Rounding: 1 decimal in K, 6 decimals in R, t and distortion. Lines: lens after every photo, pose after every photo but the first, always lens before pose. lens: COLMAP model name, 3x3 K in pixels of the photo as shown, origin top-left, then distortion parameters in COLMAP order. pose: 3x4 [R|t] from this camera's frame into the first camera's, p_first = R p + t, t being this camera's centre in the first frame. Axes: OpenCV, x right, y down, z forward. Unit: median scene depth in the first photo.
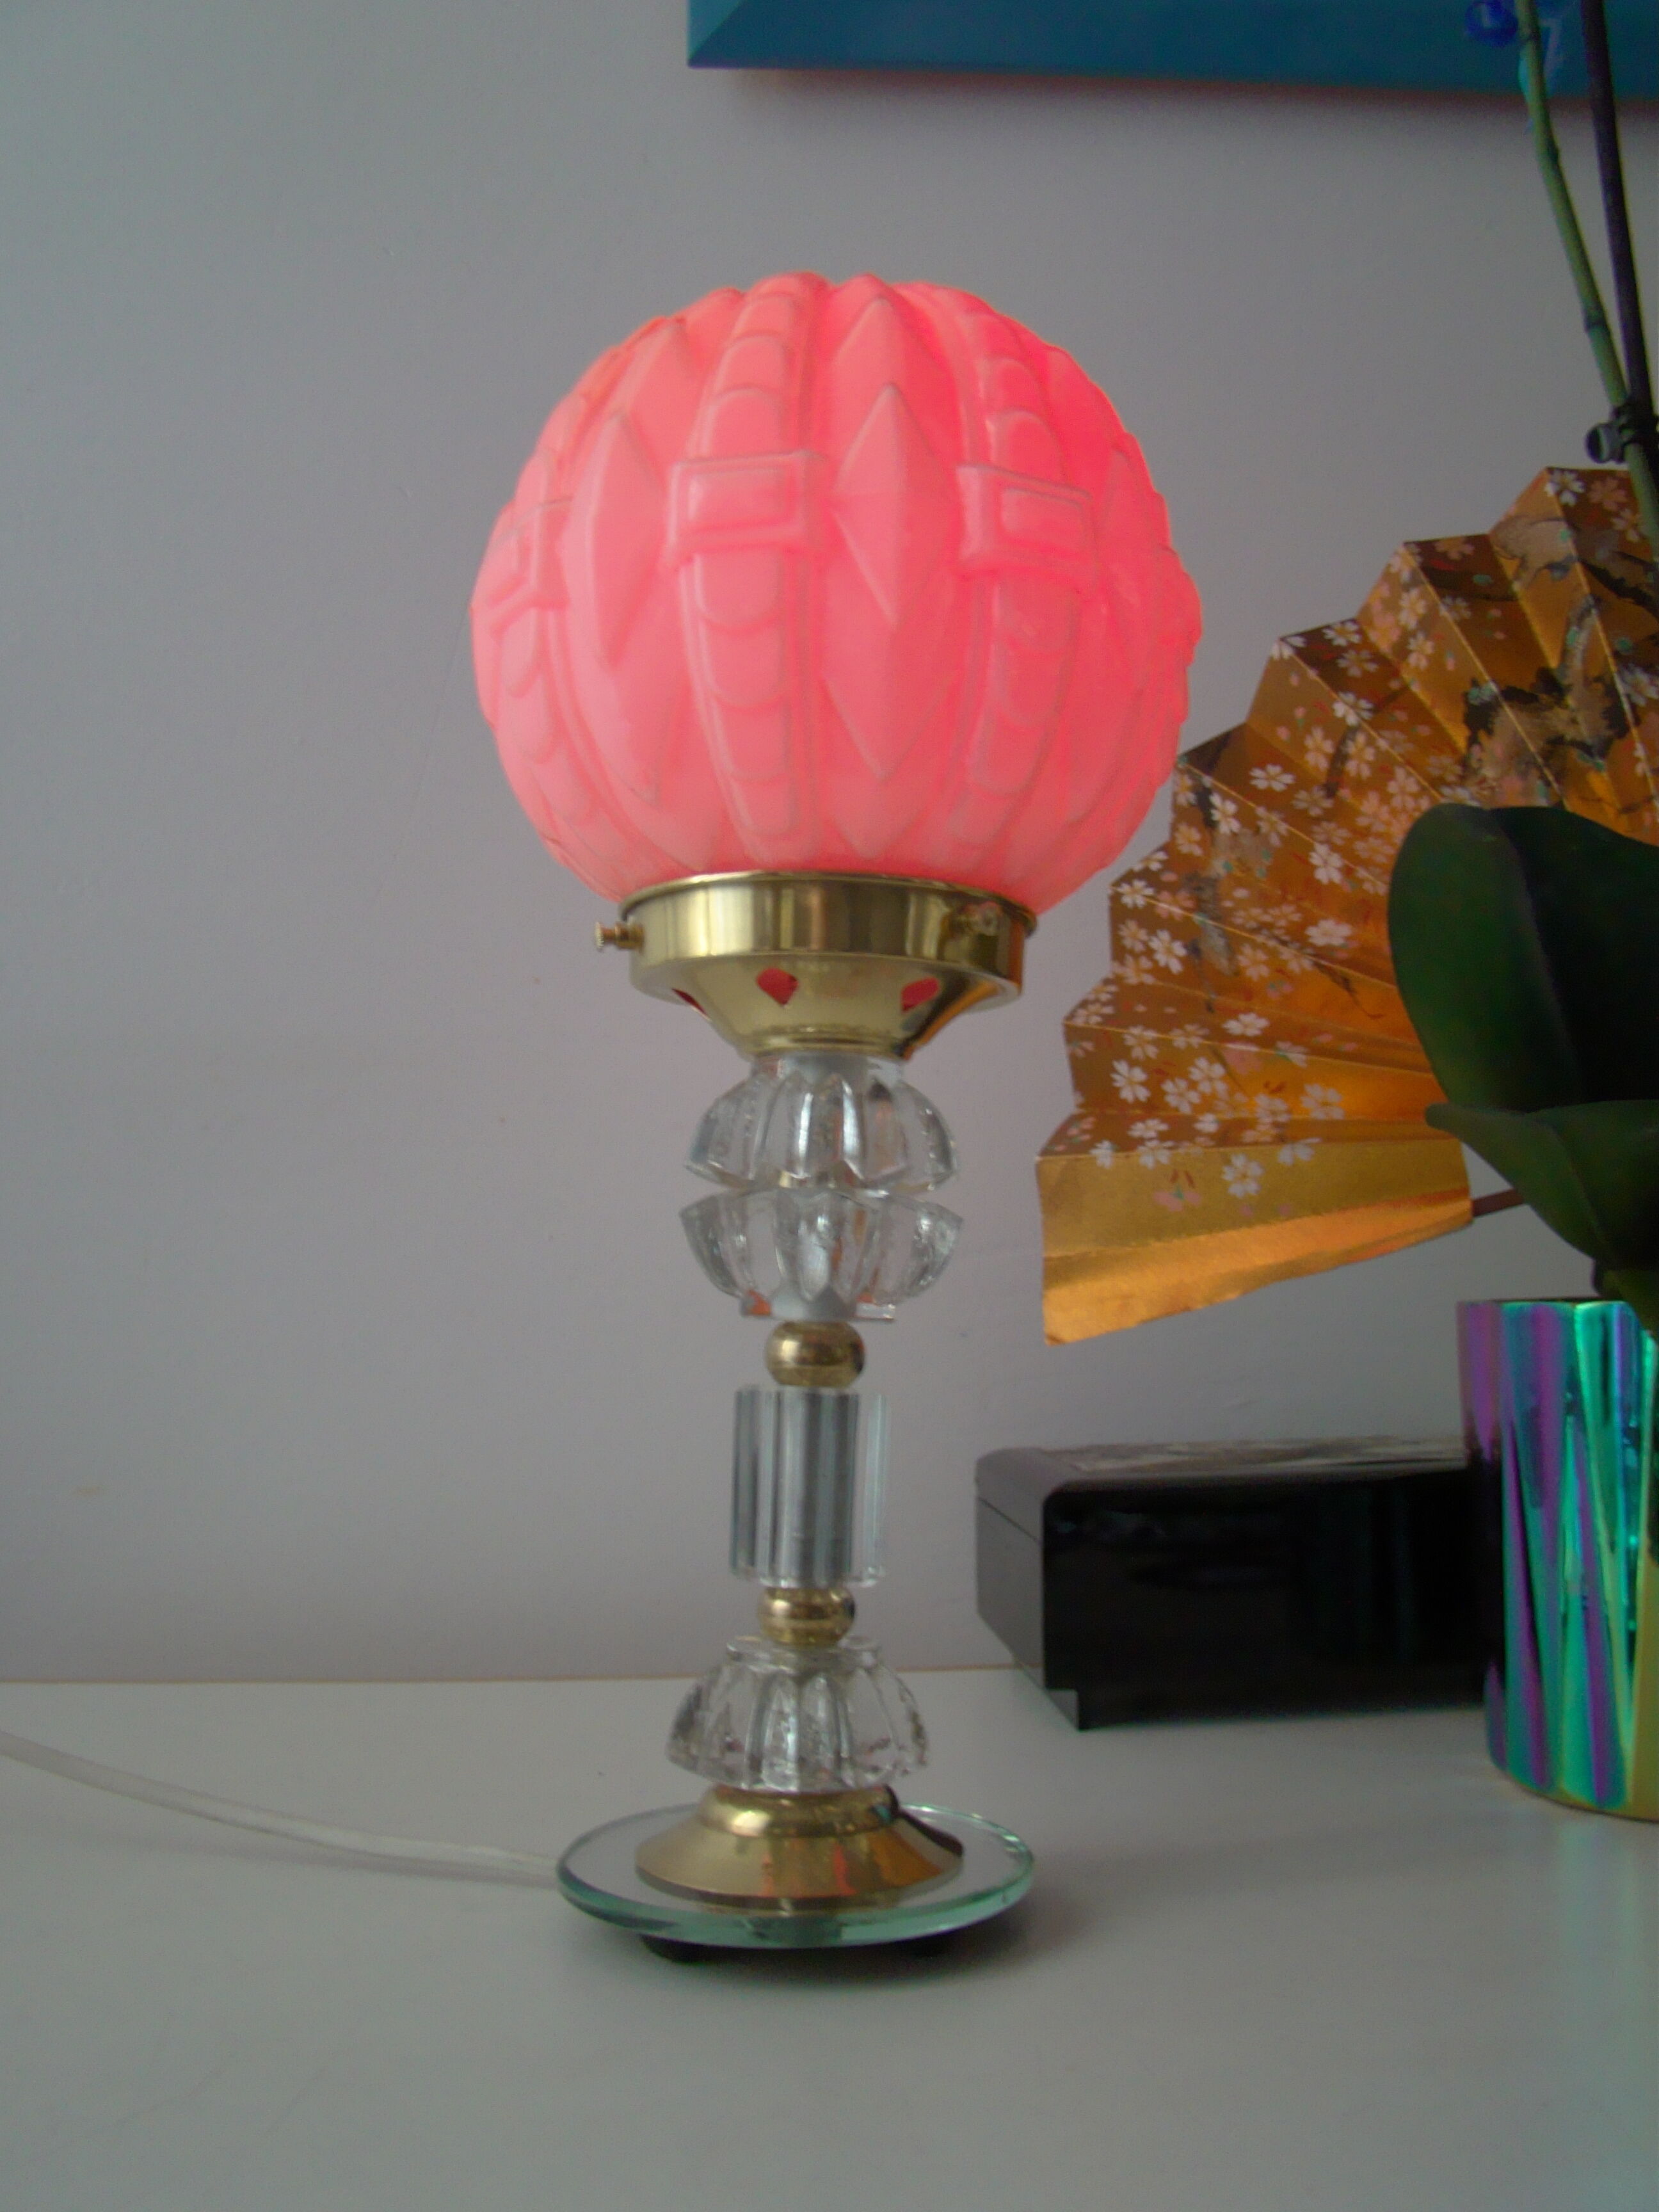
lens RADIAL K [[2018.1, 0, 885.0], [0, 2018.1, 1076.6], [0, 0, 1]] dist [-0.124751, 0.000000]
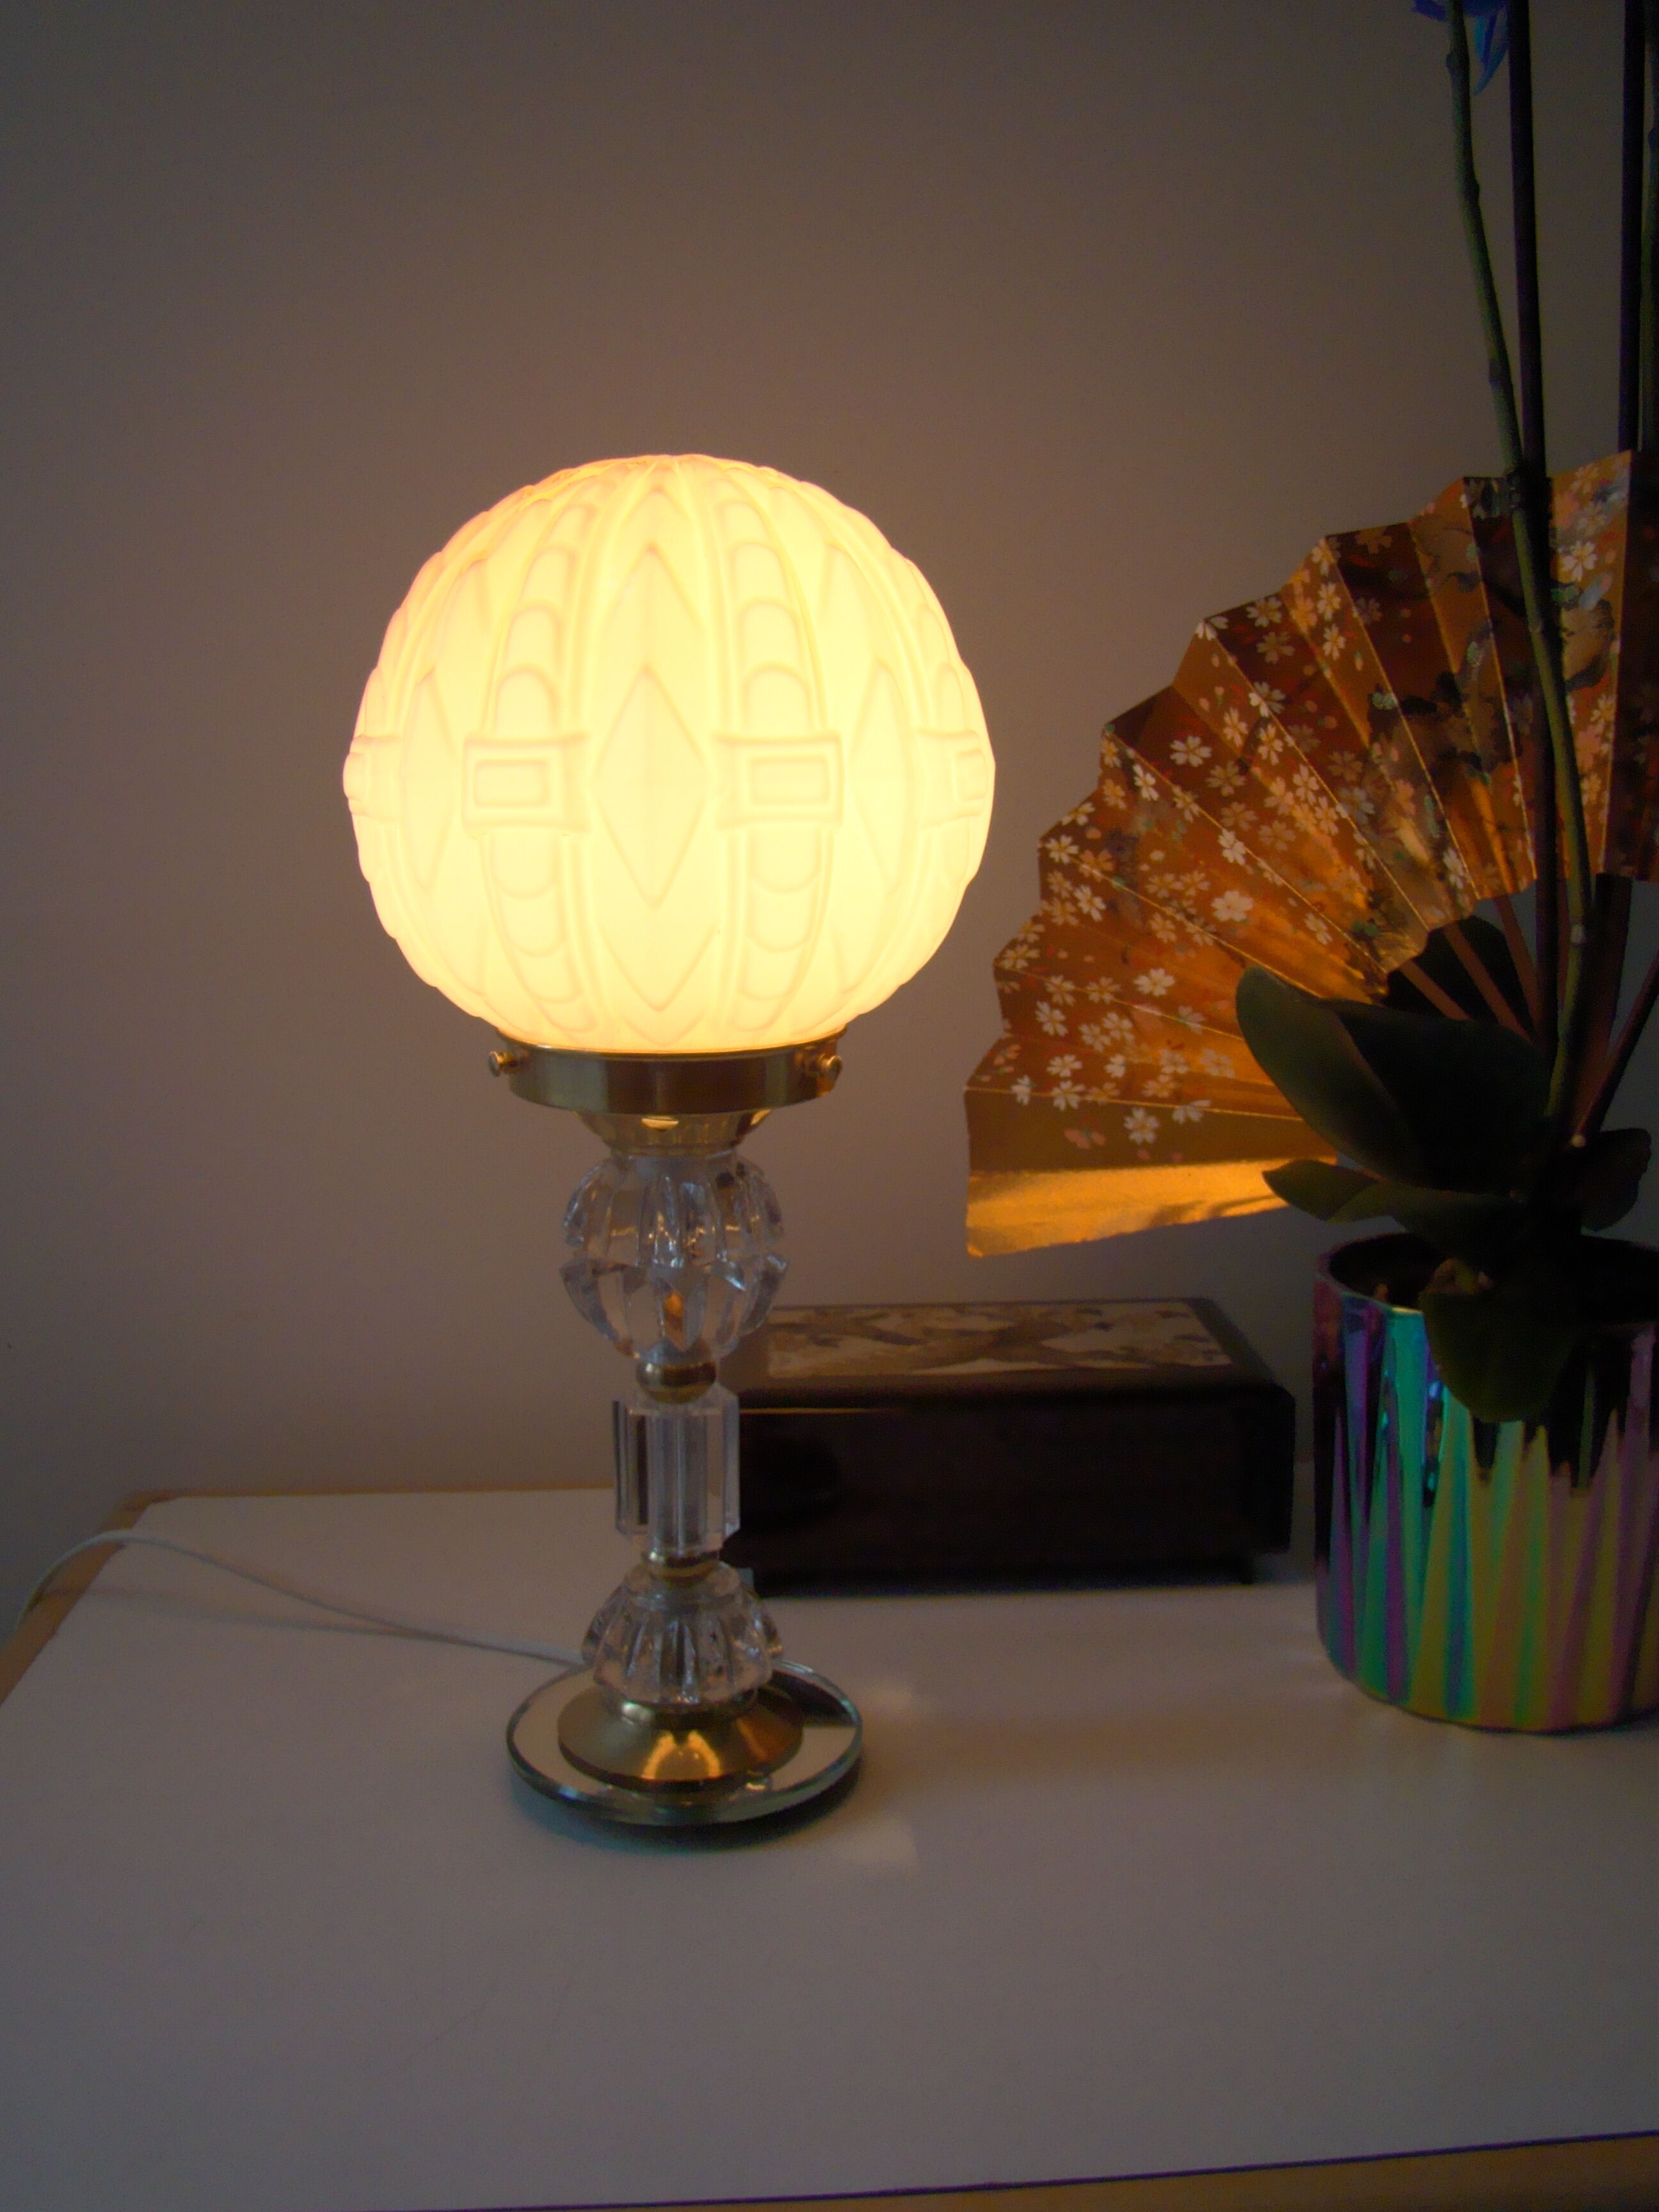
lens RADIAL K [[2018.1, 0, 827.7], [0, 2018.1, 1074.3], [0, 0, 1]] dist [-0.124751, 0.000000]
pose [[0.999351, 0.014557, -0.032960, 0.035886], [-0.006214, 0.970682, 0.240288, -0.244114], [0.035492, -0.239927, 0.970142, -0.103425]]
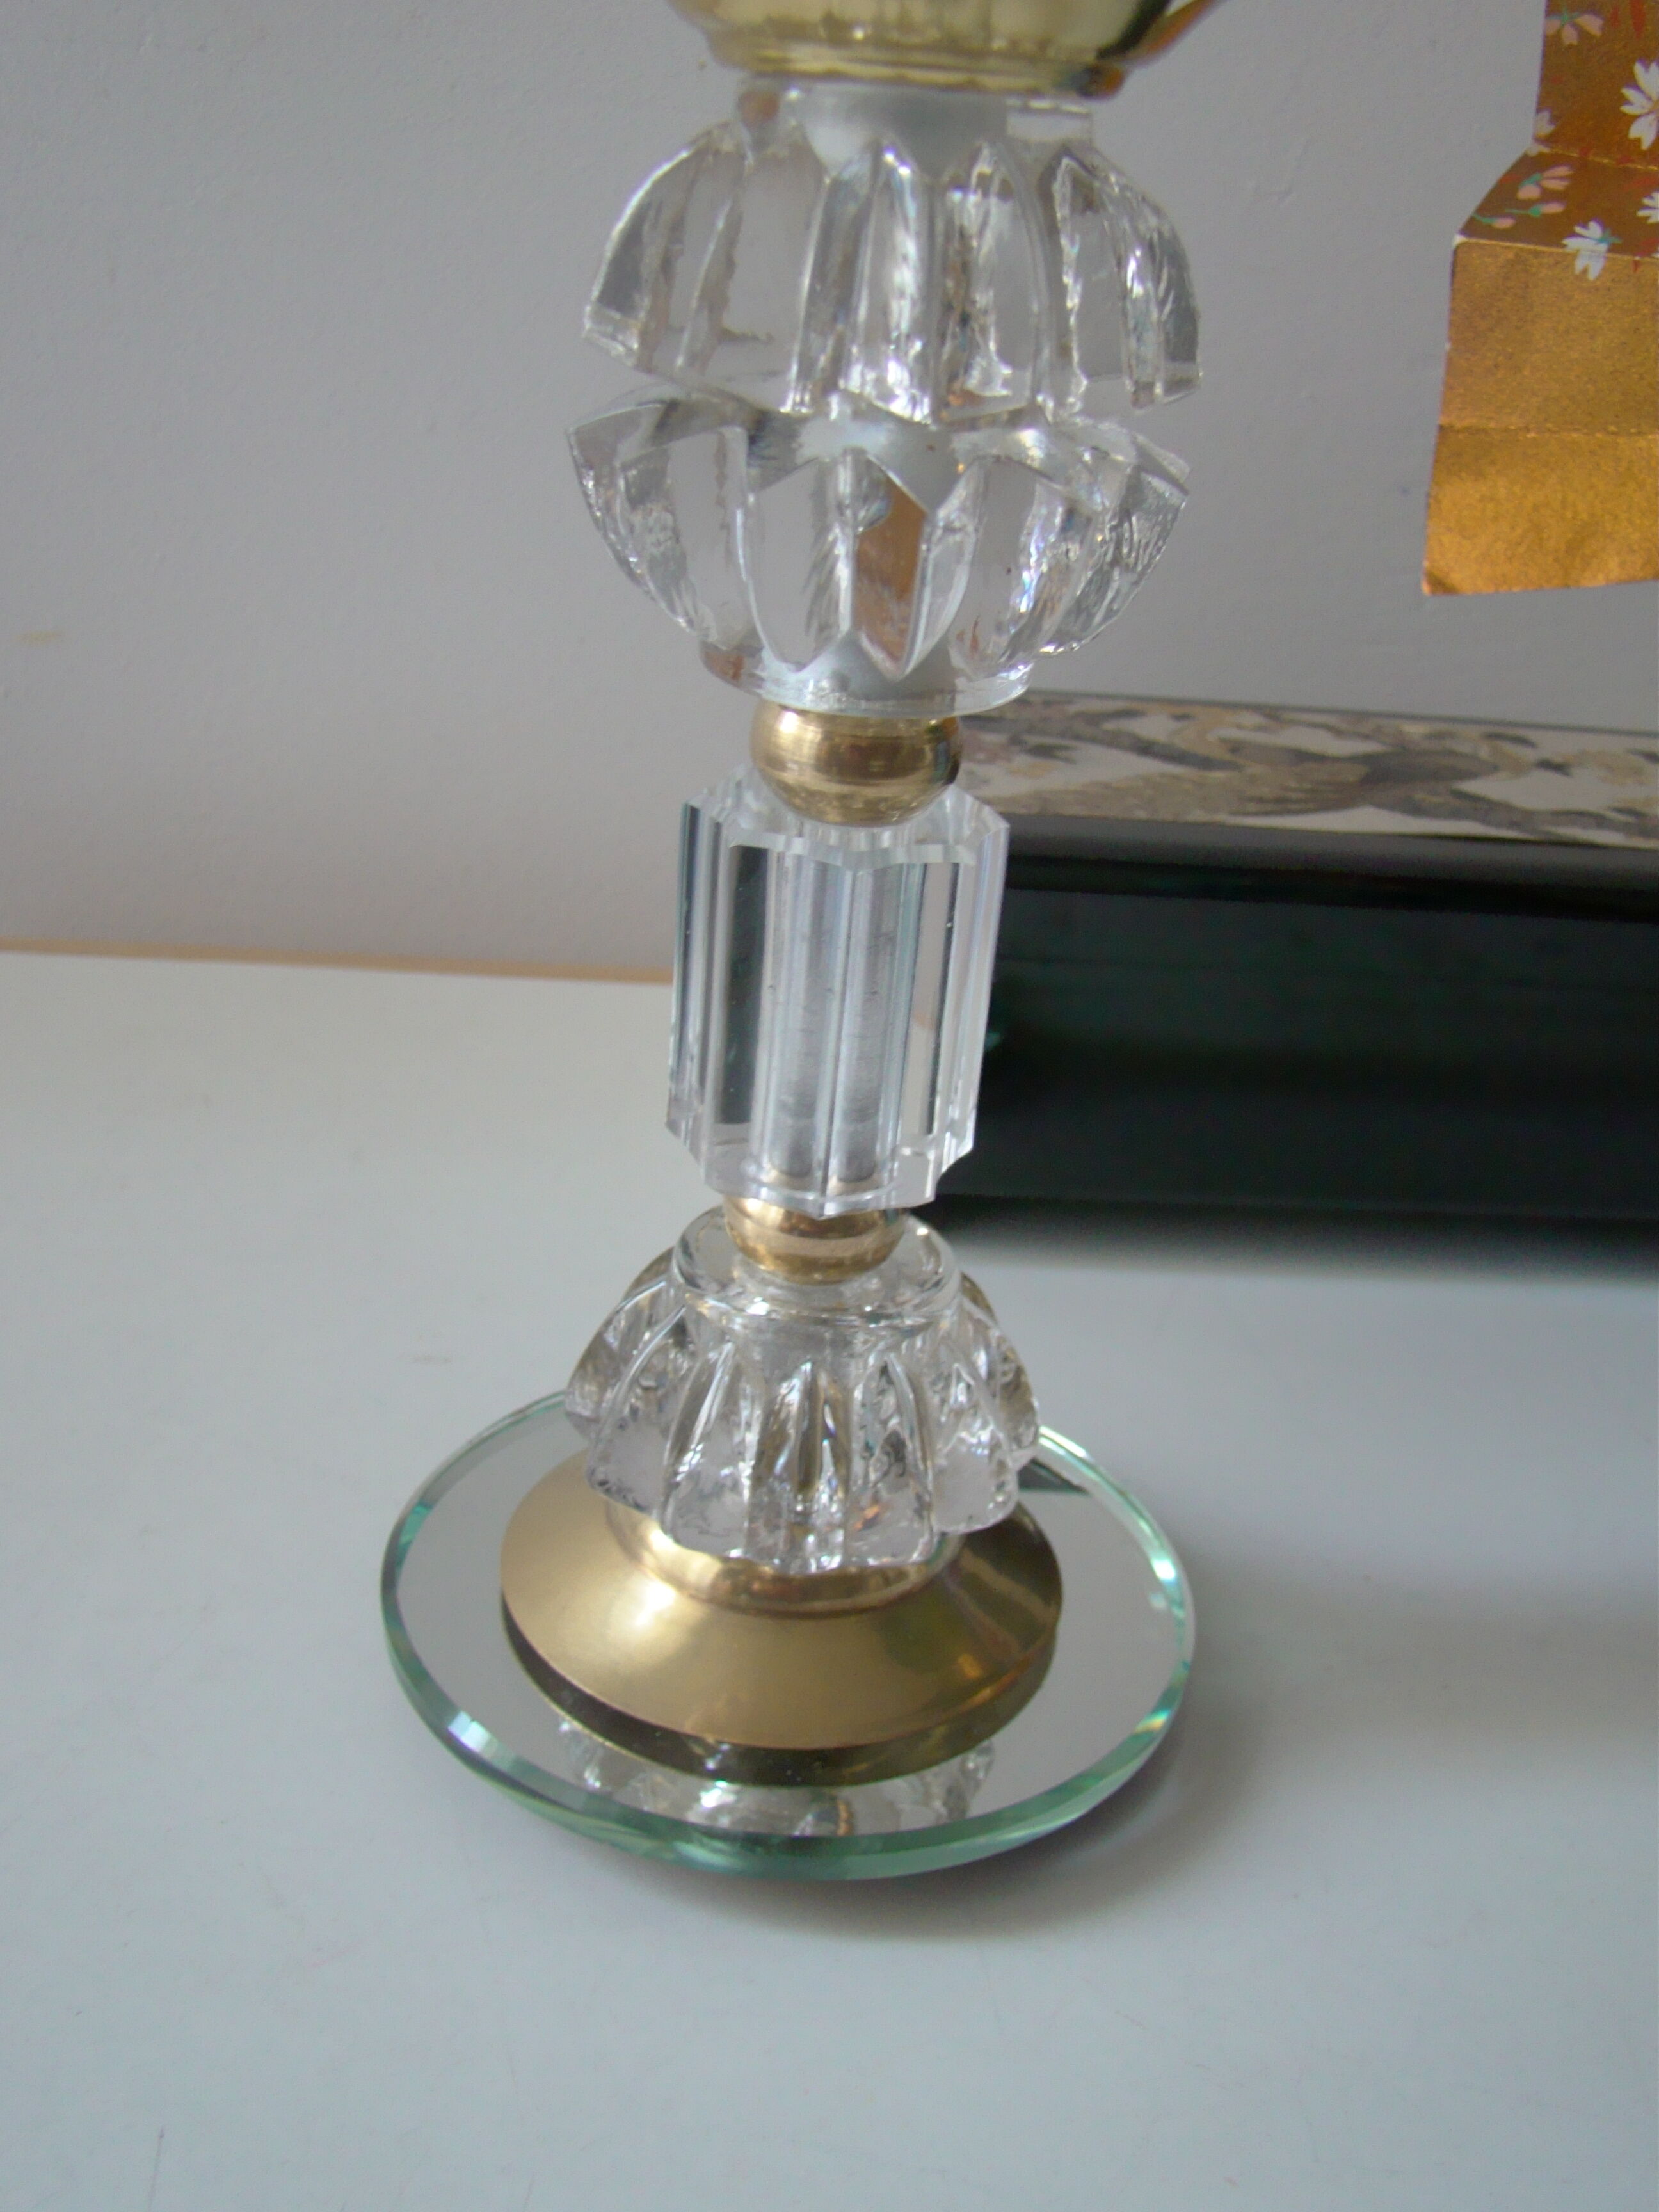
lens RADIAL K [[2090.5, 0, 849.3], [0, 2090.5, 1105.2], [0, 0, 1]] dist [-0.078377, 0.000000]
pose [[0.992693, 0.115095, -0.036242, -0.041332], [-0.081825, 0.862821, 0.498843, -0.020151], [0.088684, -0.492232, 0.865934, 0.401671]]
